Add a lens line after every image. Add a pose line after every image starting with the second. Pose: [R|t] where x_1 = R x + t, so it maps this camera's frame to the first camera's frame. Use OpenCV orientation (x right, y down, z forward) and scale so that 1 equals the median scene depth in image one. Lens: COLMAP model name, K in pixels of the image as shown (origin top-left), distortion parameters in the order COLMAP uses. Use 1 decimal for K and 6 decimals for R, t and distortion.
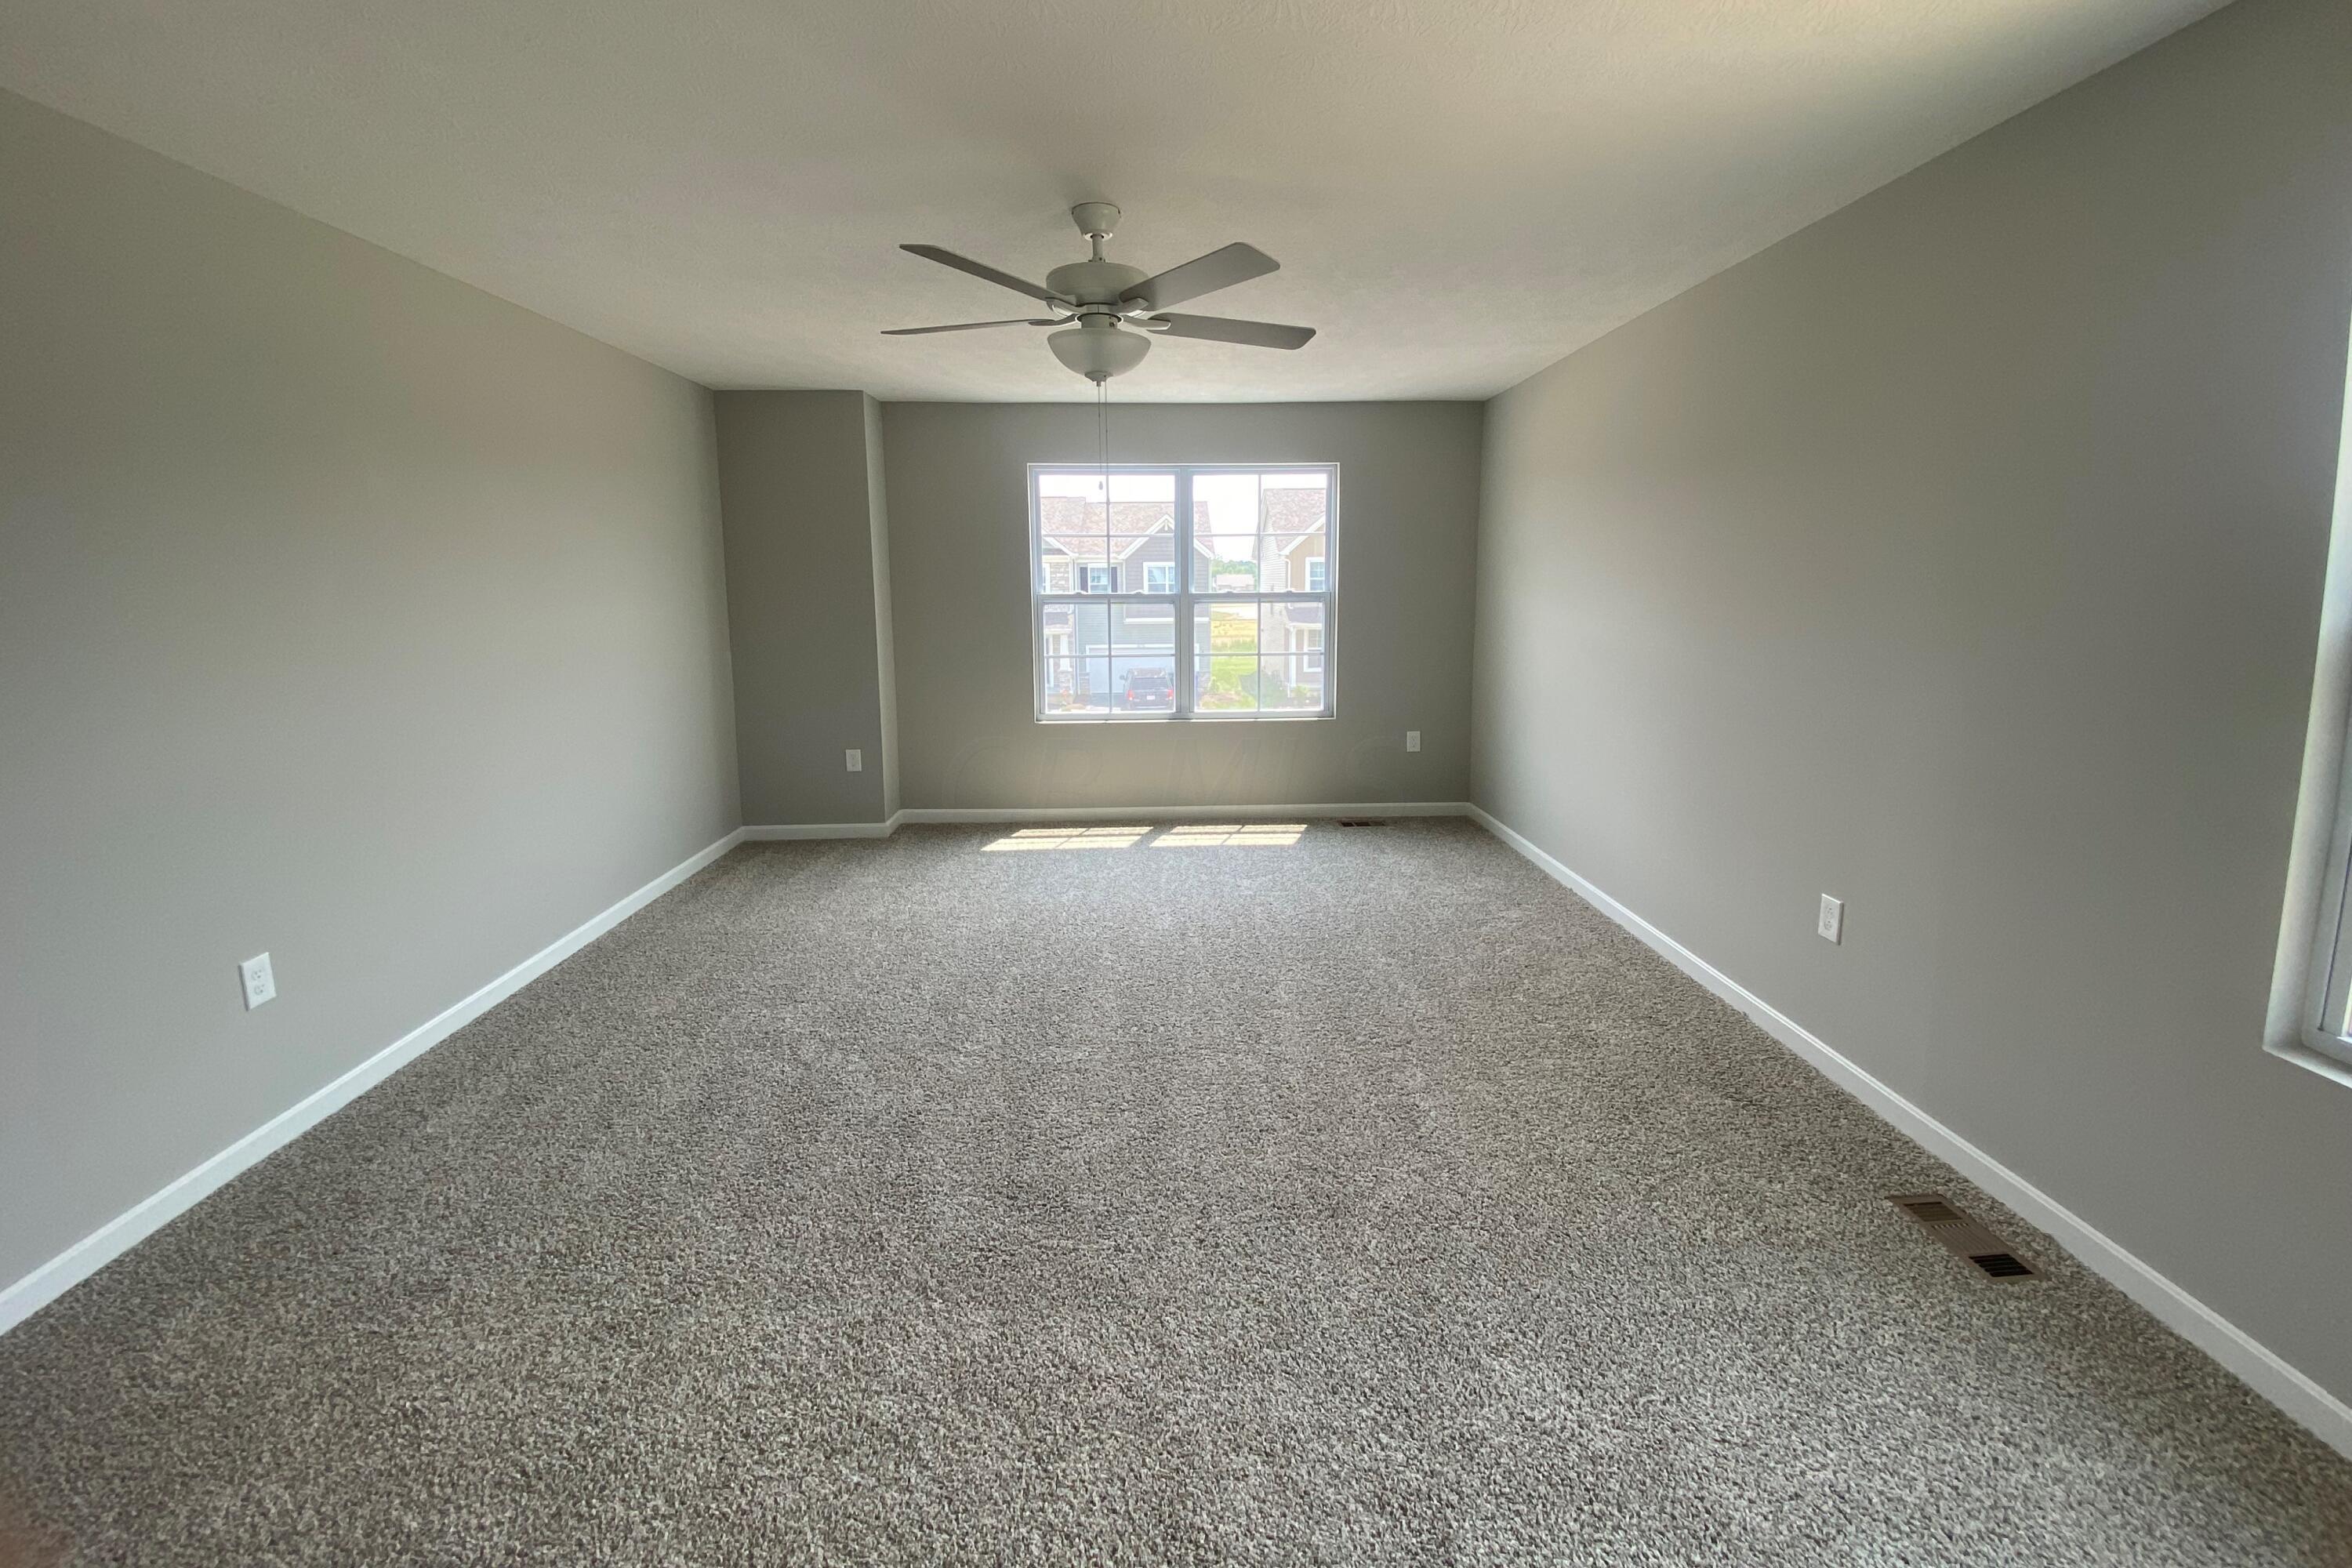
lens RADIAL K [[946.5, 0, 1149.3], [0, 946.5, 729.0], [0, 0, 1]] dist [-0.002441, -0.000517]
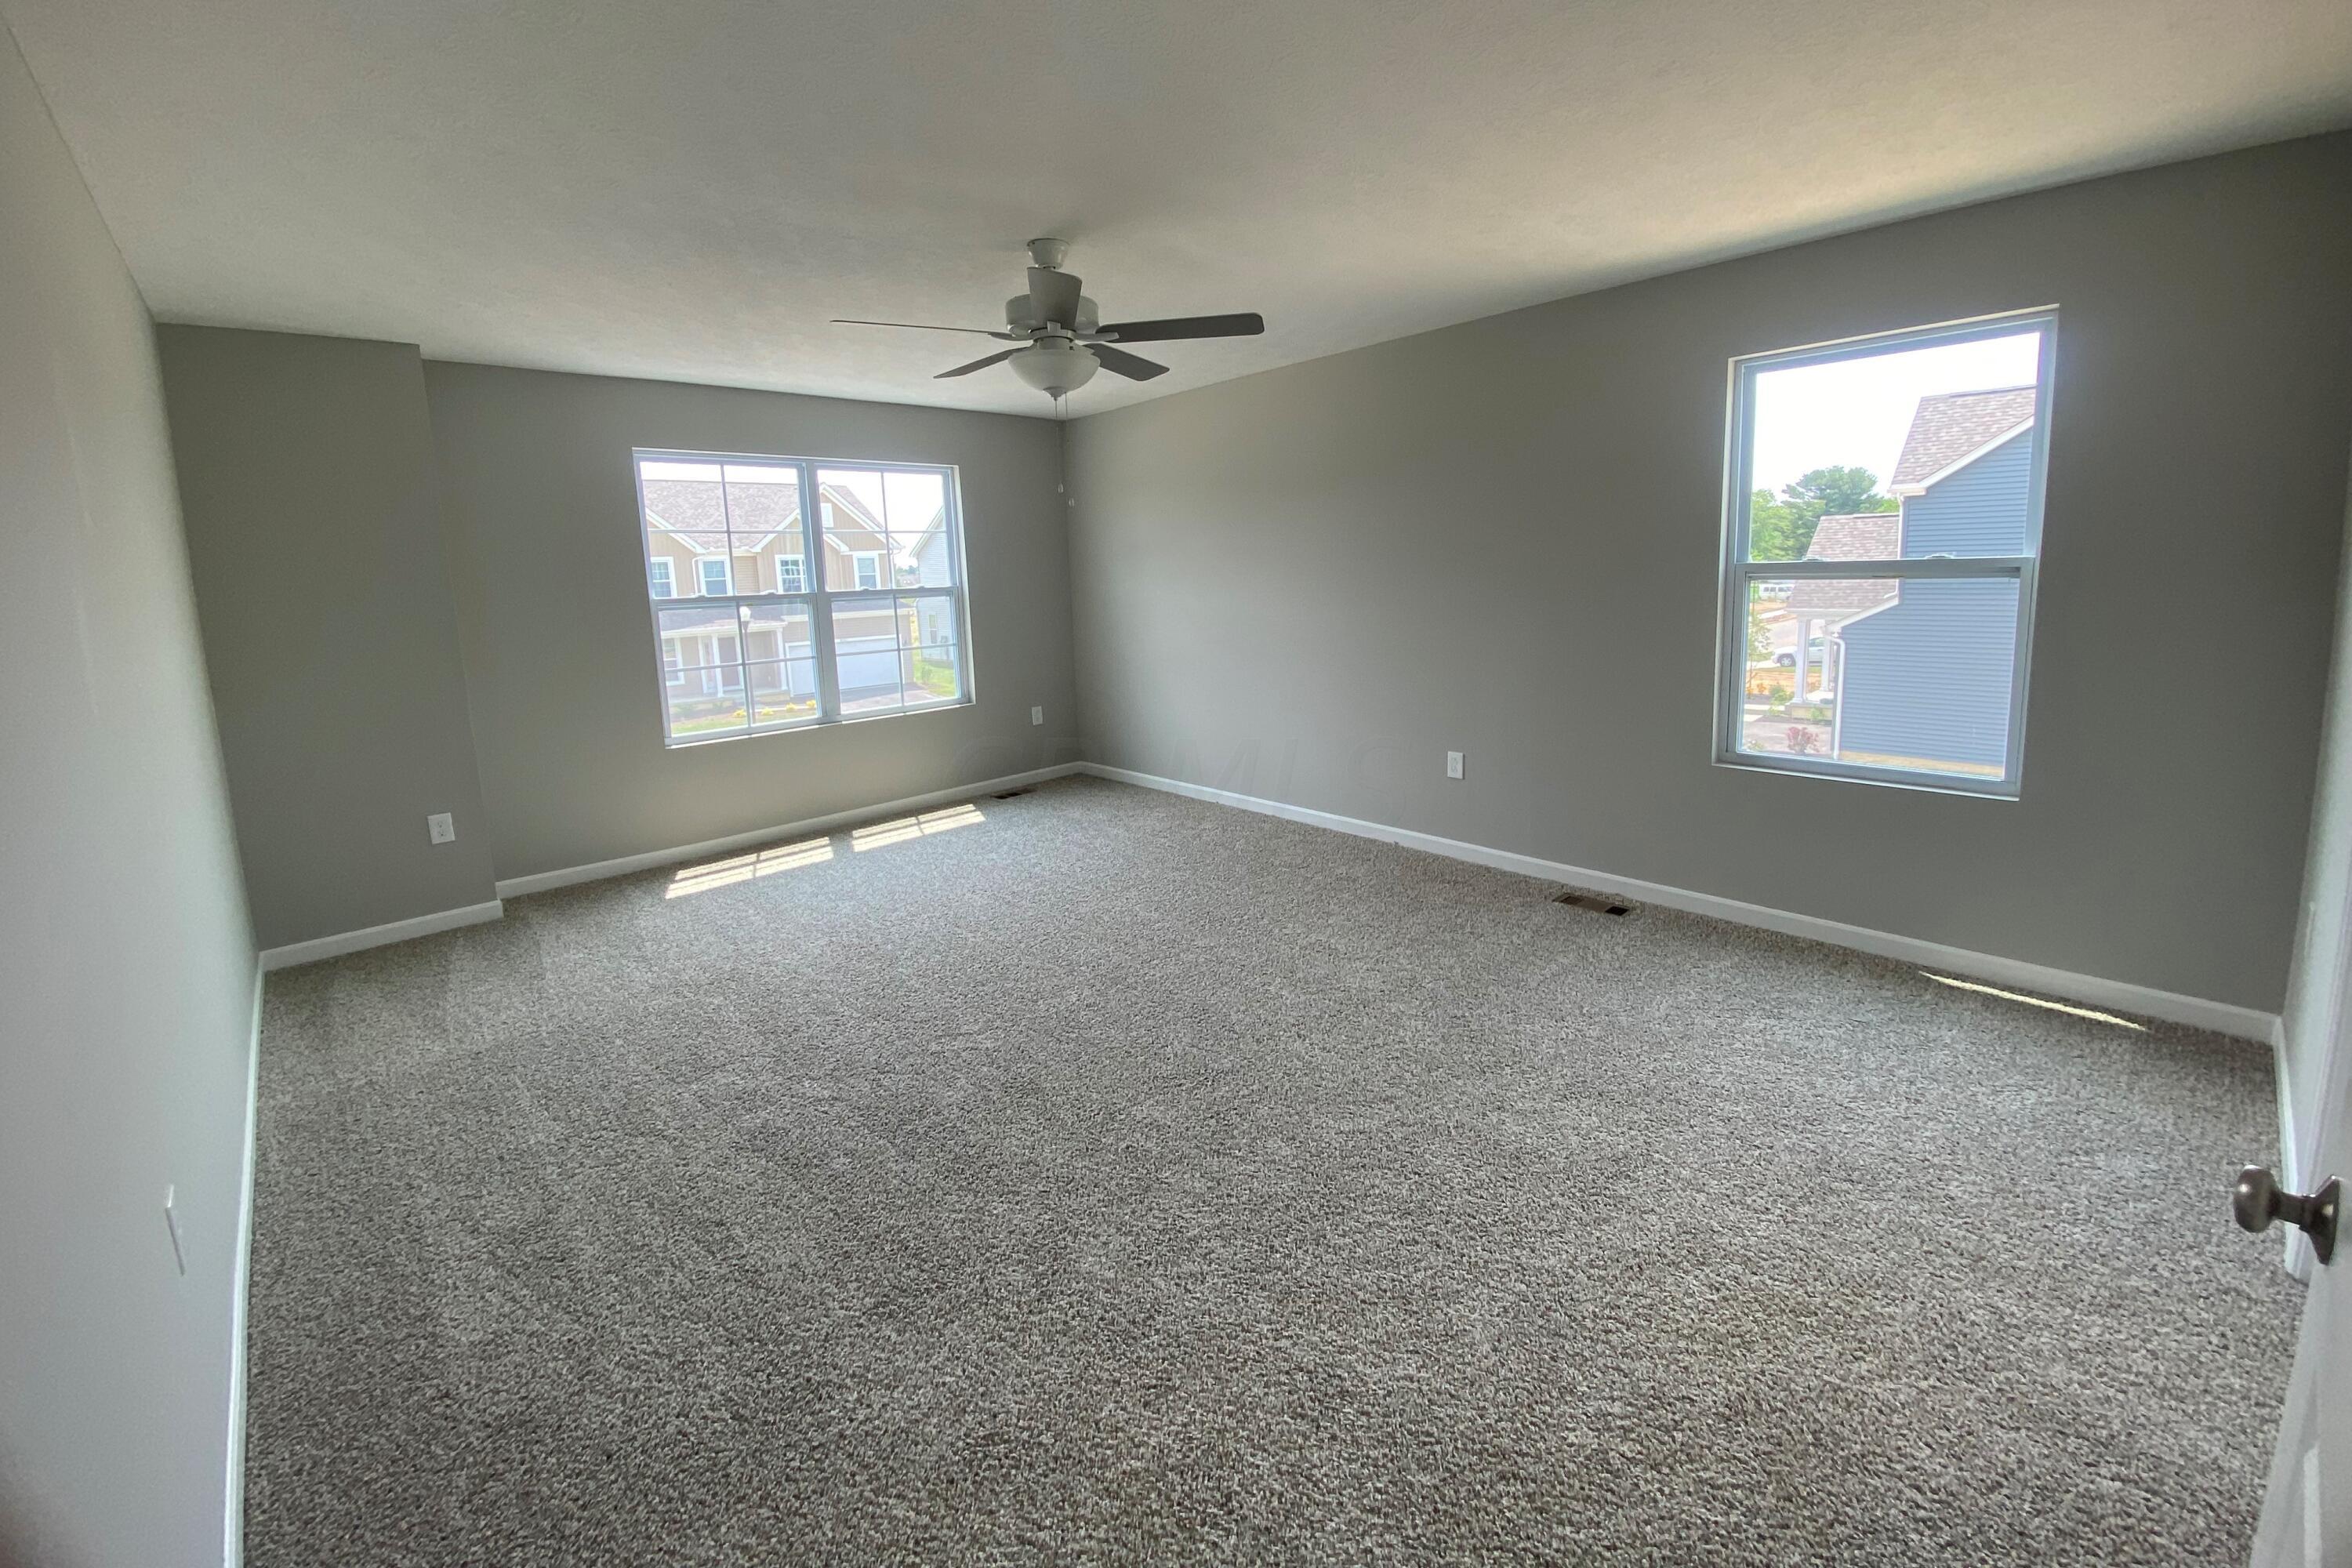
lens RADIAL K [[976.8, 0, 1164.5], [0, 976.8, 739.3], [0, 0, 1]] dist [0.026373, -0.020769]
pose [[0.750804, -0.139386, 0.645651, -0.372996], [0.135661, 0.989183, 0.055794, -0.002895], [-0.646444, 0.045700, 0.761591, 0.021368]]
